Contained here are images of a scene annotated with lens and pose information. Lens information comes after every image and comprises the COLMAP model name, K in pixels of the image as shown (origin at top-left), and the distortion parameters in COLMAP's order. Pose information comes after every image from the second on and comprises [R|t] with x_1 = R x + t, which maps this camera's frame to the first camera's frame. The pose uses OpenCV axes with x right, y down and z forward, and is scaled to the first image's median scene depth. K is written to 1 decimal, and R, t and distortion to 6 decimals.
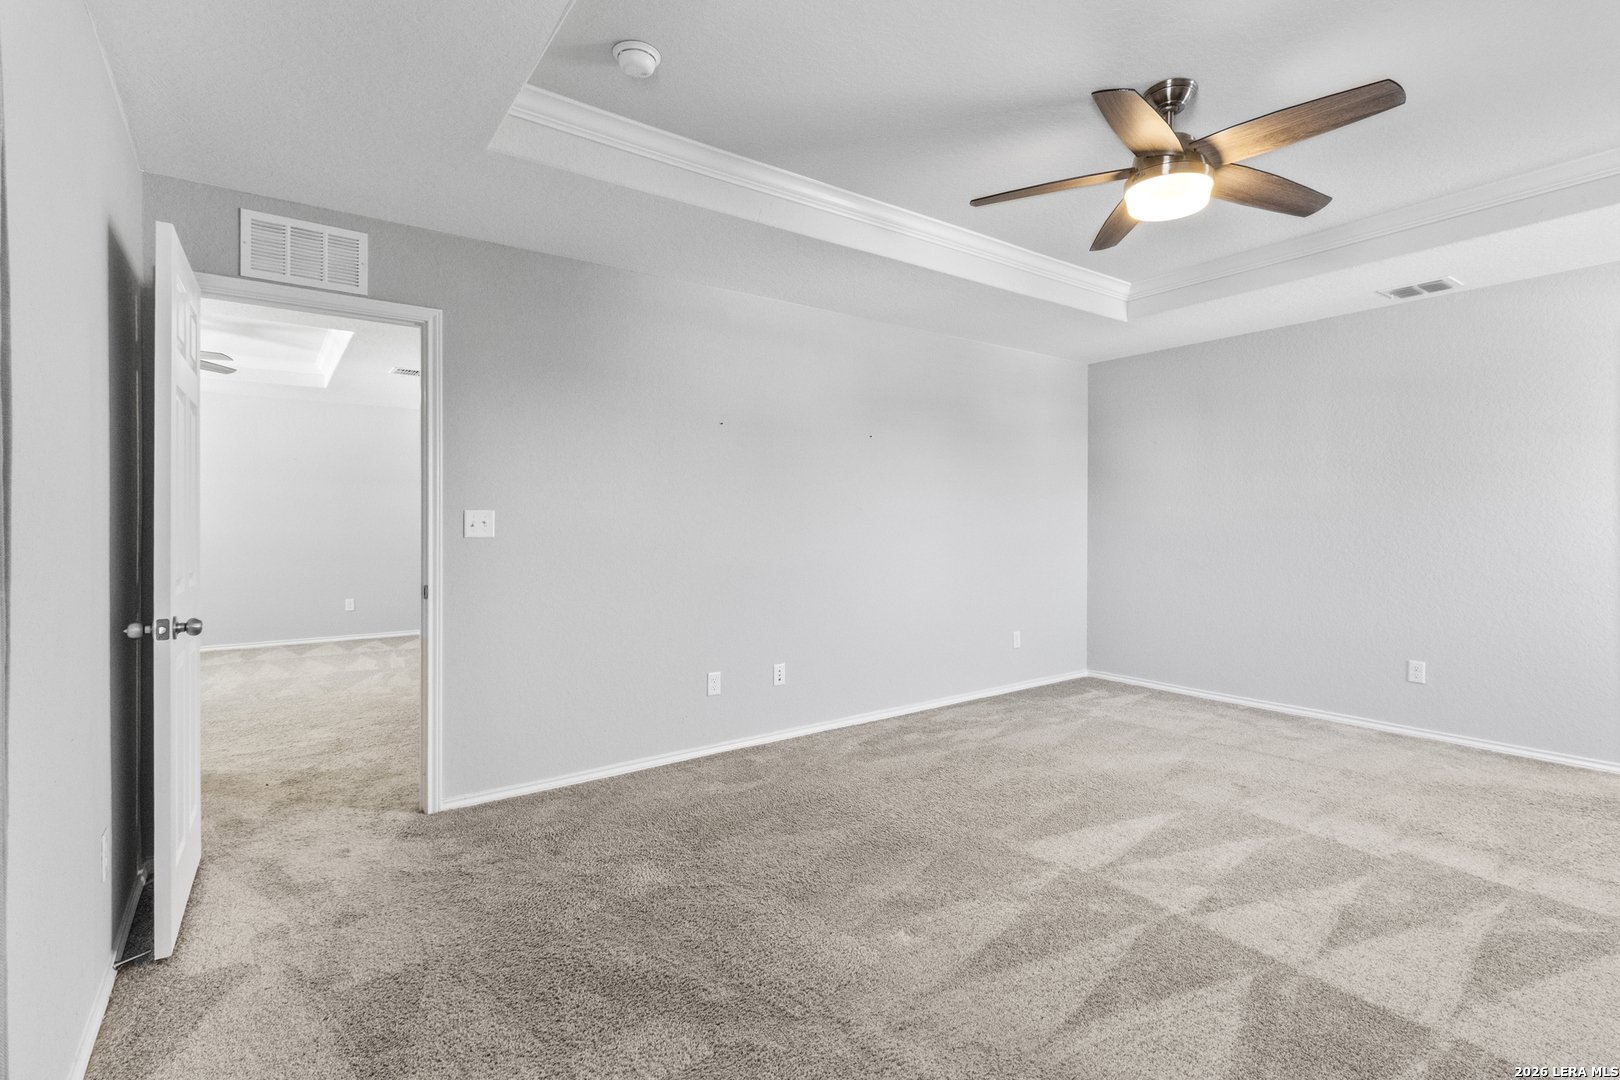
lens RADIAL K [[759.5, 0, 833.6], [0, 759.5, 524.6], [0, 0, 1]] dist [-0.000188, 0.000229]
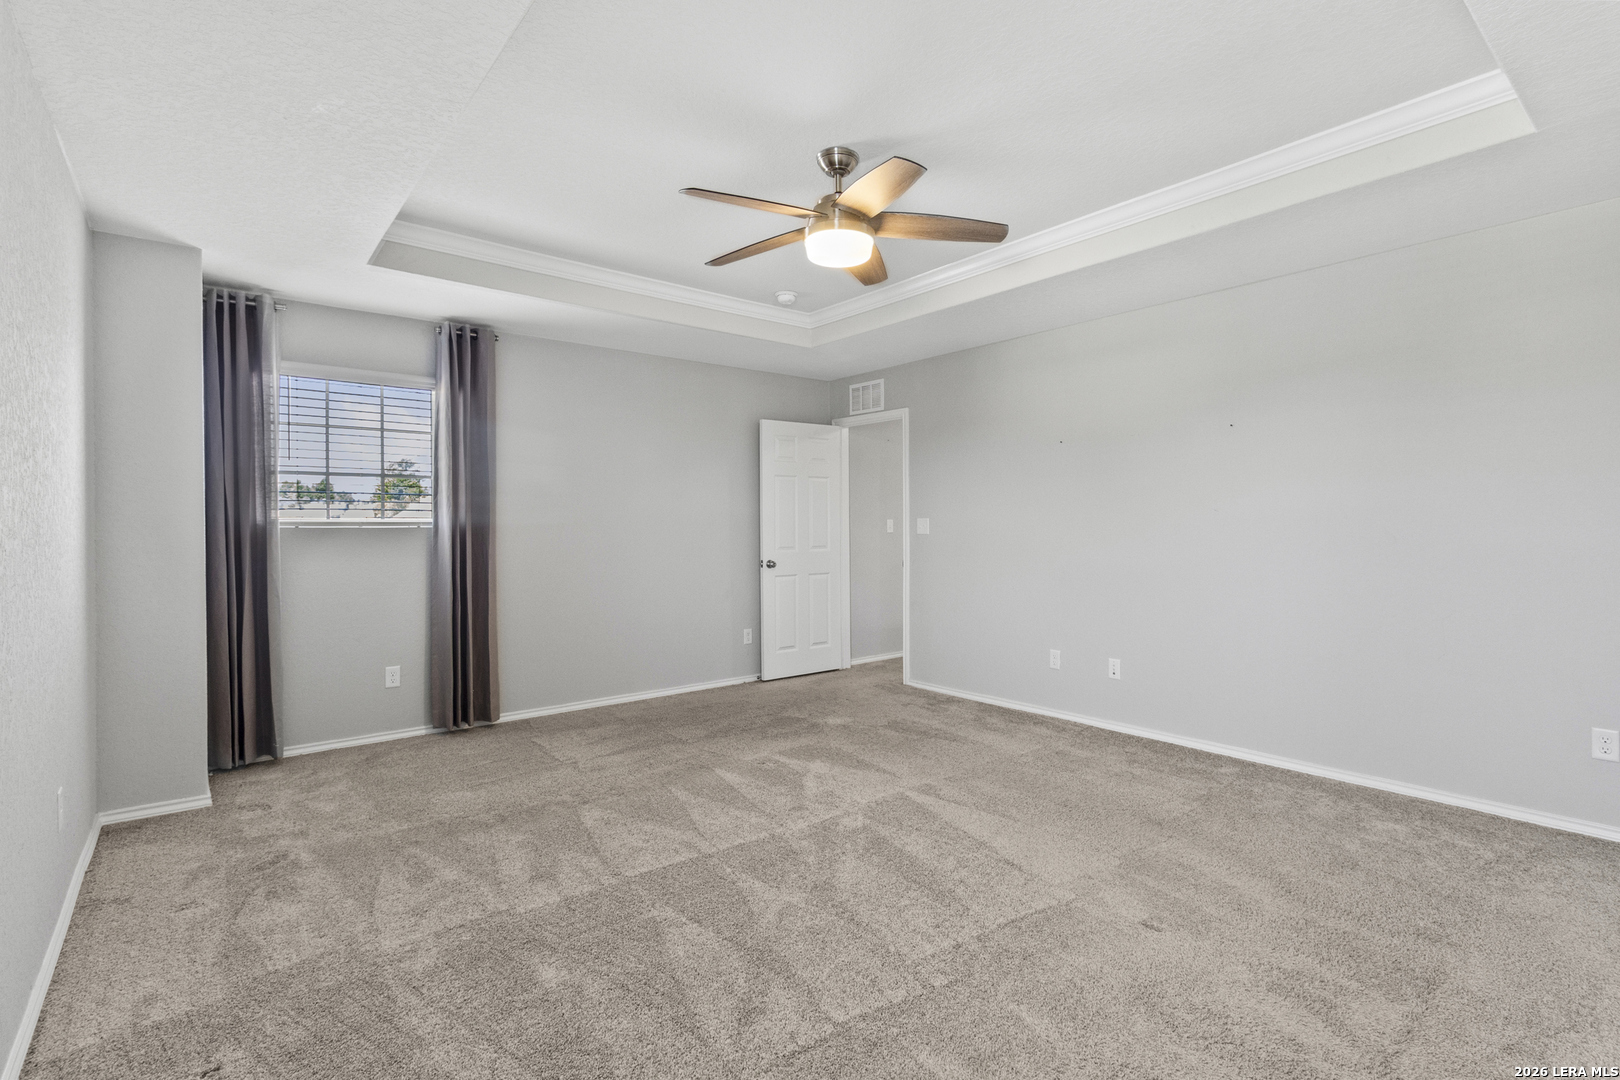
lens RADIAL K [[767.6, 0, 839.2], [0, 767.6, 531.6], [0, 0, 1]] dist [-0.002763, -0.000094]
pose [[0.052615, 0.008860, -0.998576, 1.365335], [-0.000031, 0.999961, 0.008871, -0.005073], [0.998615, -0.000435, 0.052614, 0.784962]]
